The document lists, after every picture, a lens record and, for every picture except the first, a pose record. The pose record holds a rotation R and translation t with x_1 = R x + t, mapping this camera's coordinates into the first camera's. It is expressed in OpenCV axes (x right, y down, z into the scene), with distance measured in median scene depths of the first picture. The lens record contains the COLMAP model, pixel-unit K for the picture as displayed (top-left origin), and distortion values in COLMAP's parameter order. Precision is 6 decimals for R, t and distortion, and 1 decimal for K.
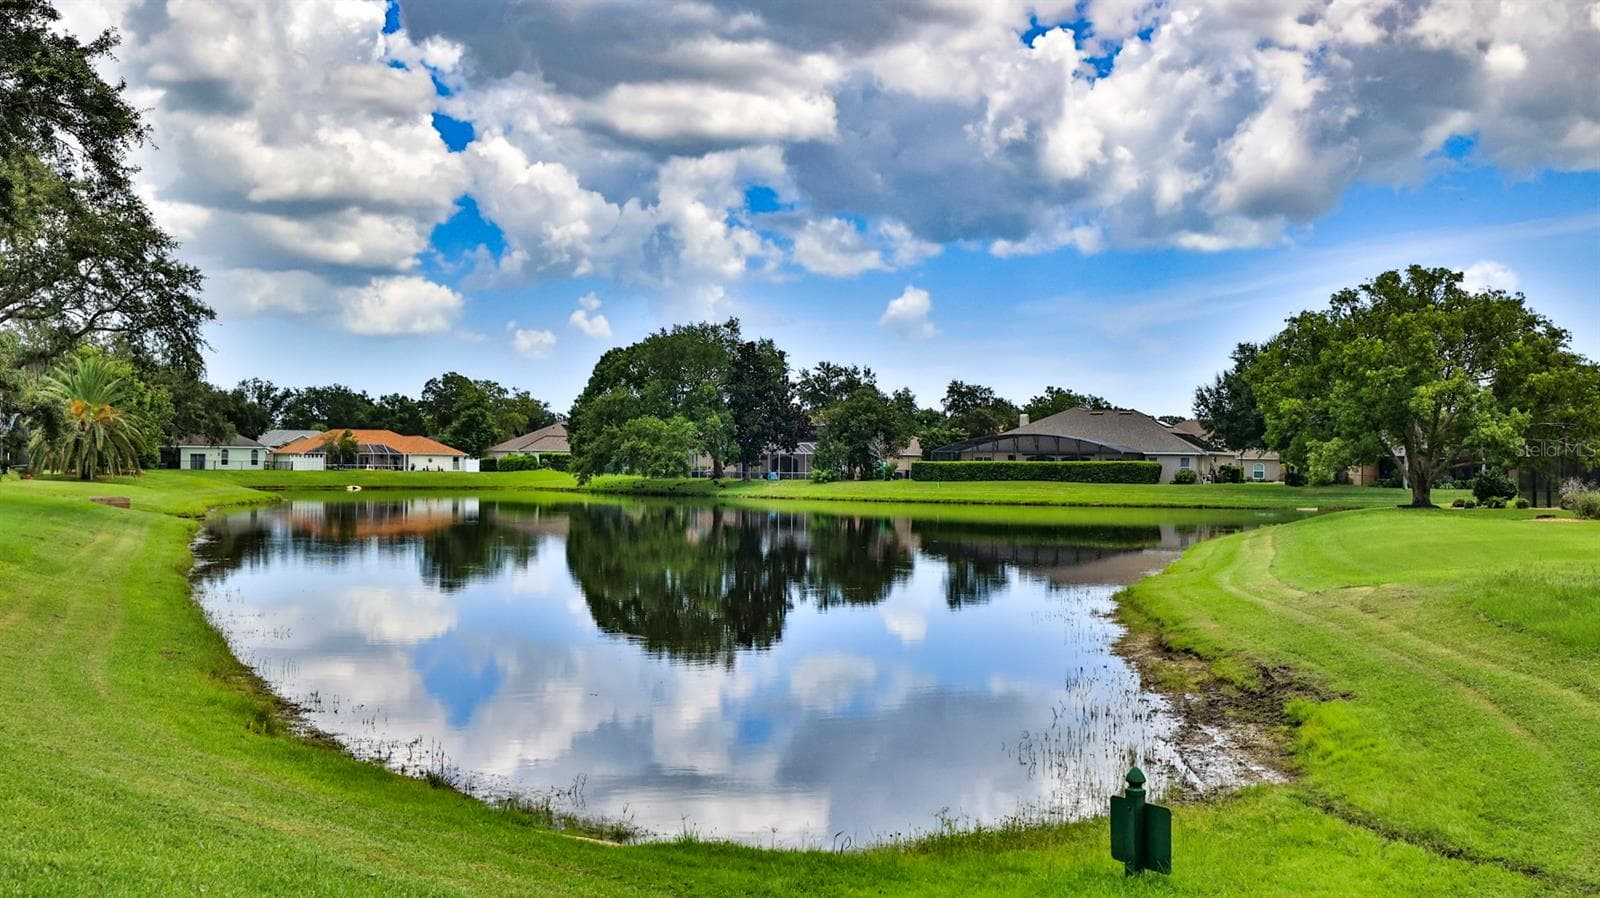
lens RADIAL K [[1627.9, 0, 803.2], [0, 1627.9, 454.0], [0, 0, 1]] dist [0.001042, -0.005852]
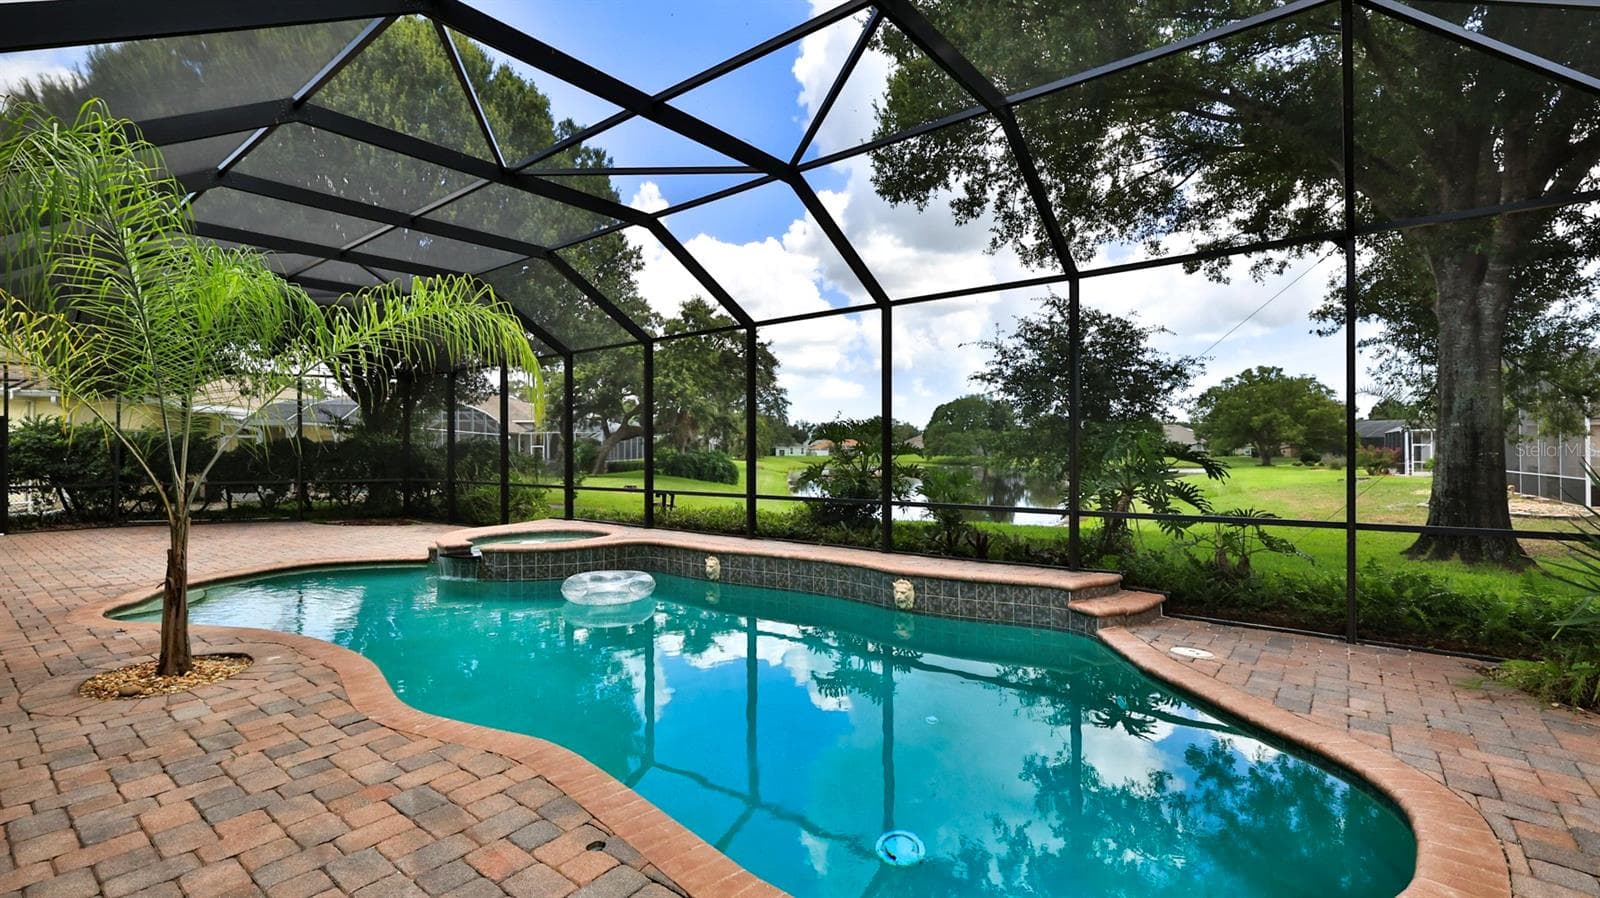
lens RADIAL K [[704.1, 0, 799.9], [0, 704.1, 455.1], [0, 0, 1]] dist [-0.000283, 0.000081]
pose [[0.946955, -0.012414, -0.321125, 0.074369], [0.015886, 0.999840, 0.008193, -0.002855], [0.320972, -0.012859, 0.947001, -0.250335]]
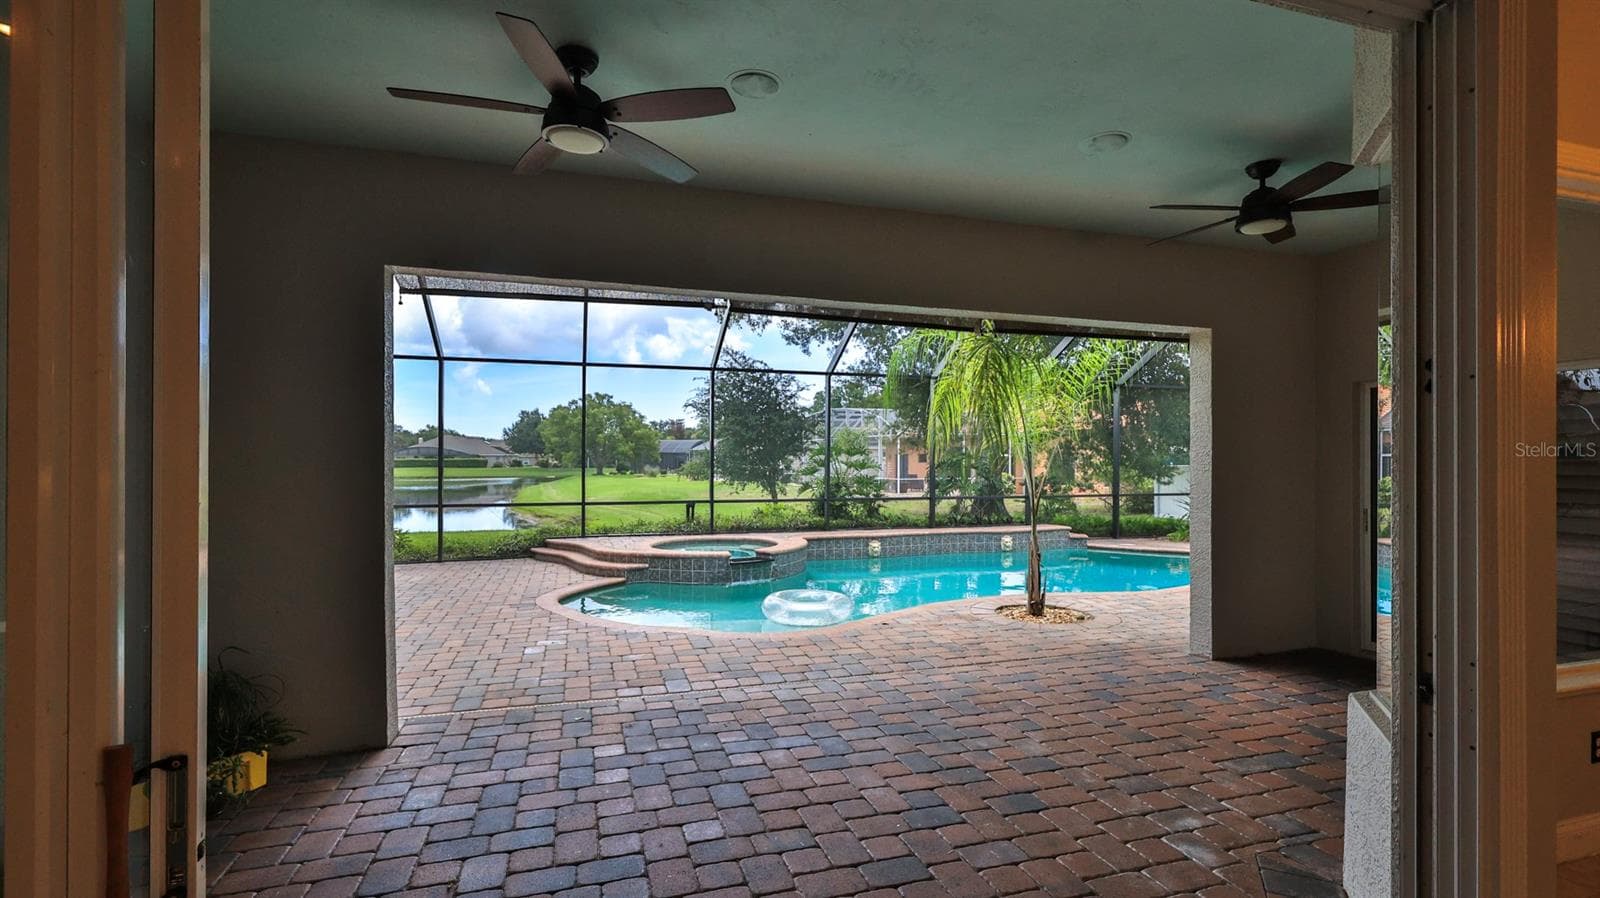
lens RADIAL K [[704.1, 0, 799.9], [0, 704.1, 455.1], [0, 0, 1]] dist [-0.000283, 0.000081]
pose [[0.792646, -0.004346, 0.609666, -0.128355], [0.002879, 0.999990, 0.003386, -0.006928], [-0.609675, -0.000929, 0.792651, -0.269685]]
